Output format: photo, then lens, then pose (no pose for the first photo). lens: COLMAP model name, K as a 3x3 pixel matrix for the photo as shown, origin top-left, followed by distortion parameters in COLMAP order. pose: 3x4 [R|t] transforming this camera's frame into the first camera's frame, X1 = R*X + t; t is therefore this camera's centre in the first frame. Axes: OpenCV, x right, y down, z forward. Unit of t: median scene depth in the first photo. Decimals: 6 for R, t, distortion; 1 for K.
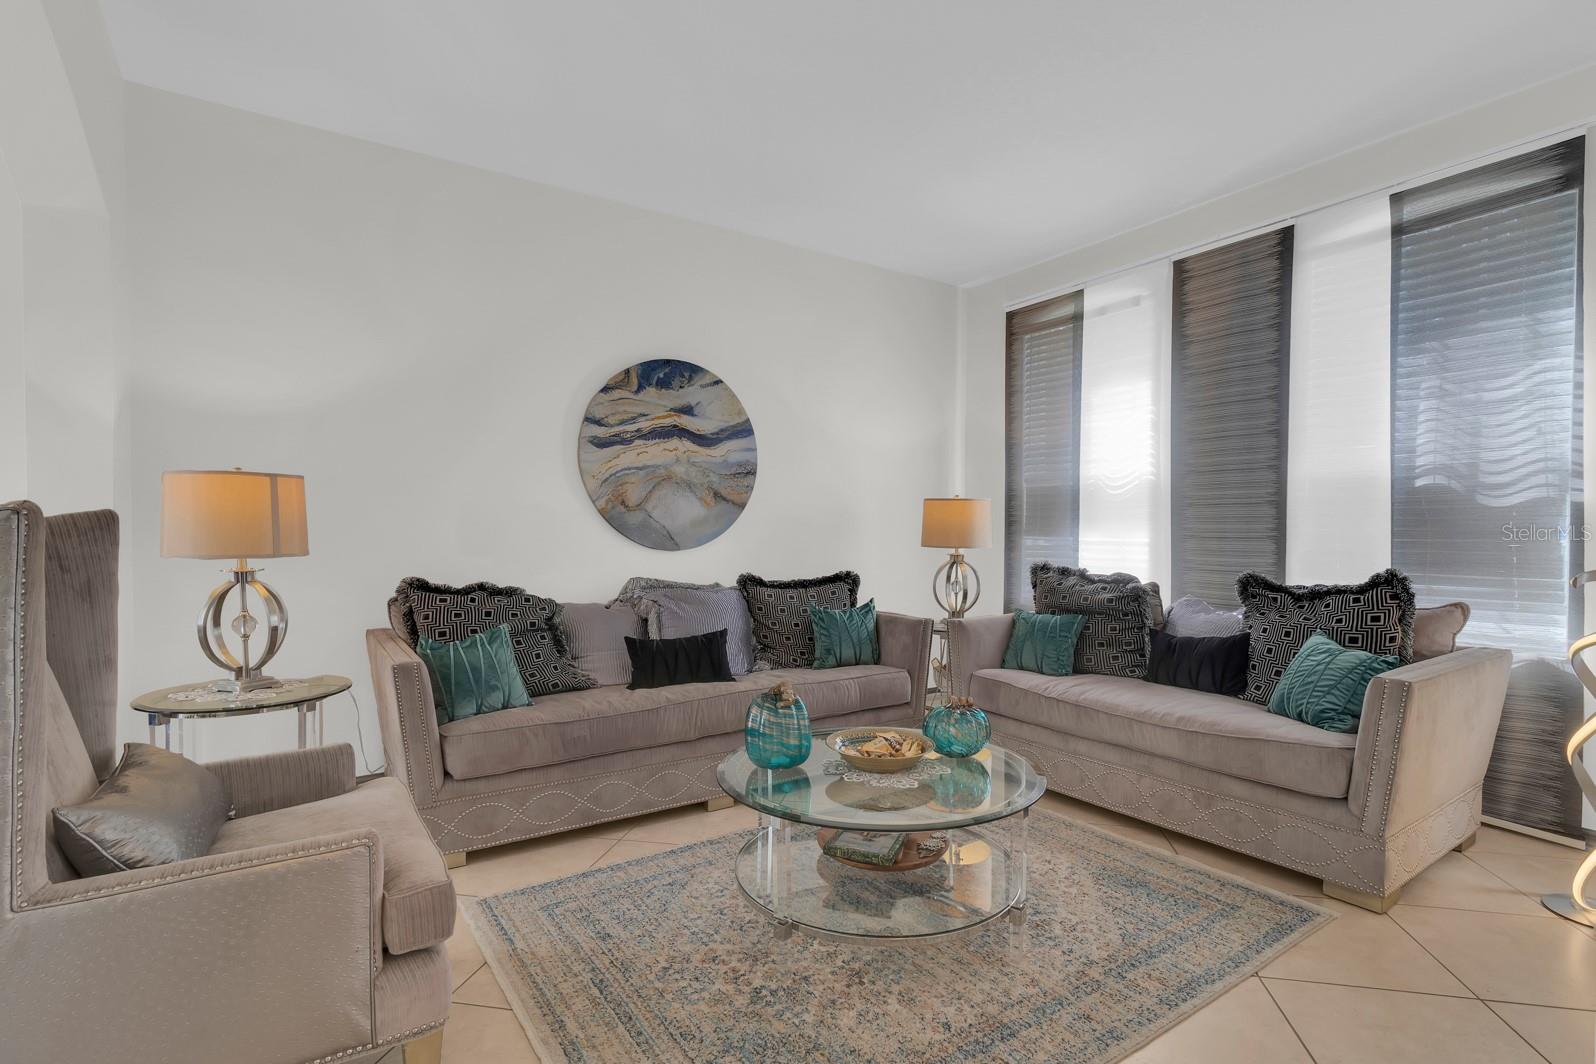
lens RADIAL K [[754.7, 0, 803.6], [0, 754.7, 539.0], [0, 0, 1]] dist [0.010684, -0.000850]
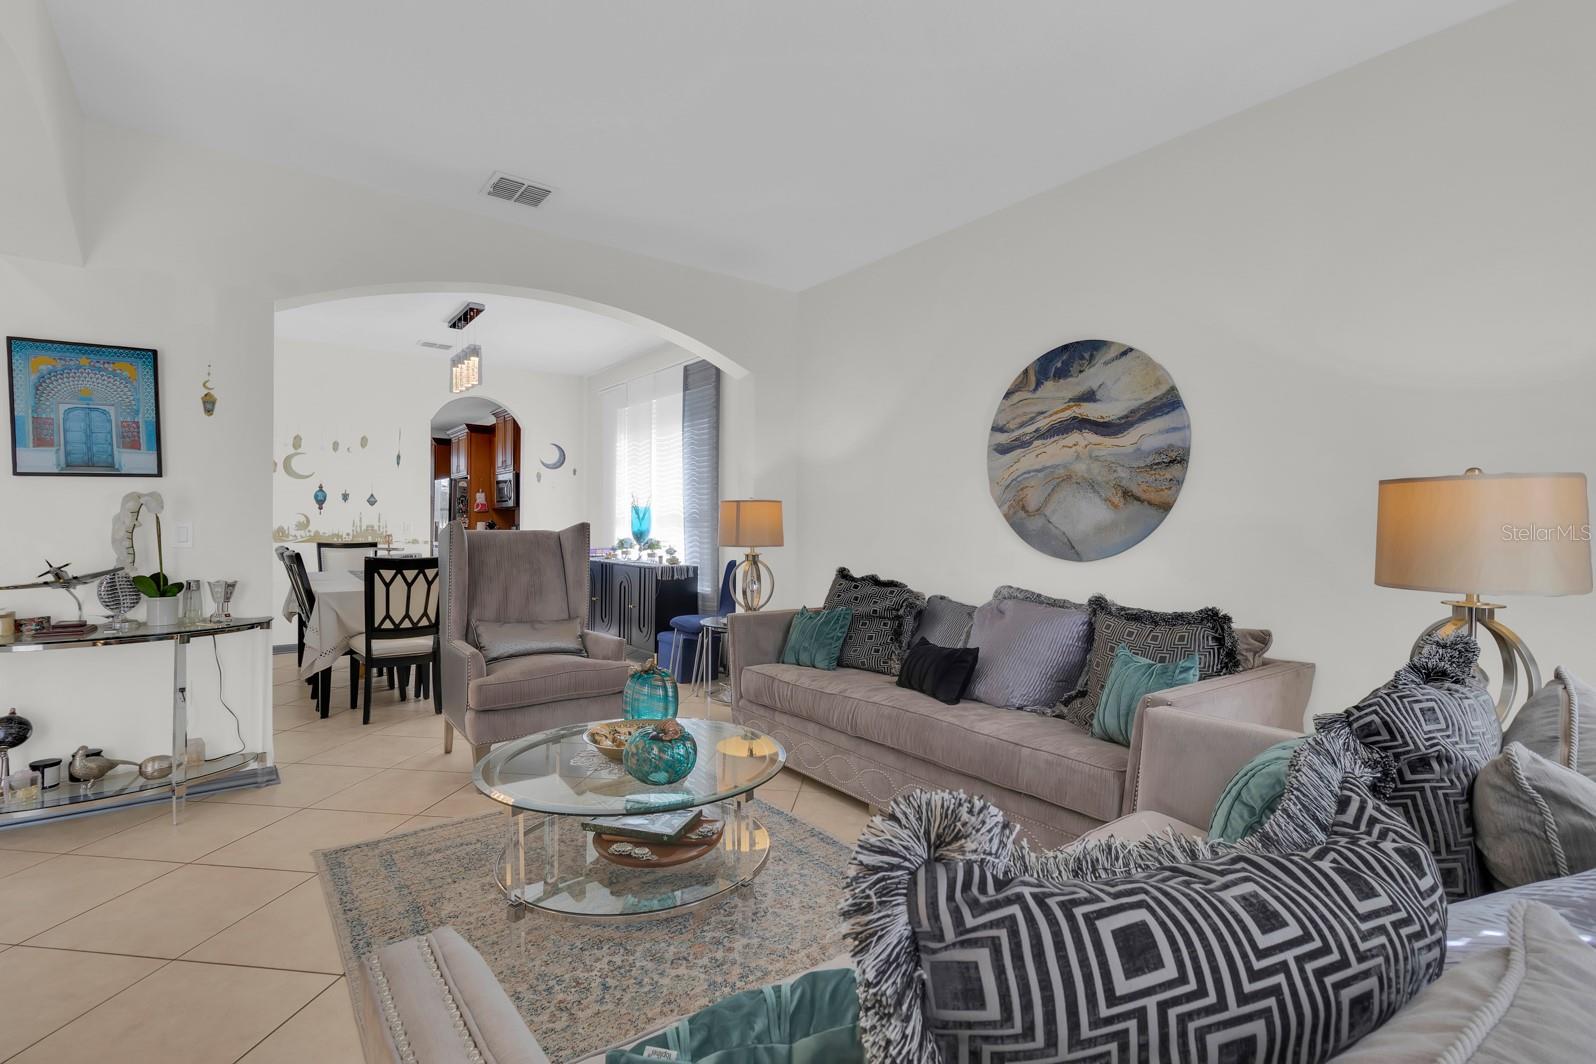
lens RADIAL K [[754.7, 0, 801.1], [0, 754.7, 529.1], [0, 0, 1]] dist [0.010684, -0.000850]
pose [[0.066505, -0.003130, -0.997781, 0.679190], [-0.030749, 0.999514, -0.005185, -0.007361], [0.997312, 0.031025, 0.066376, 0.634173]]
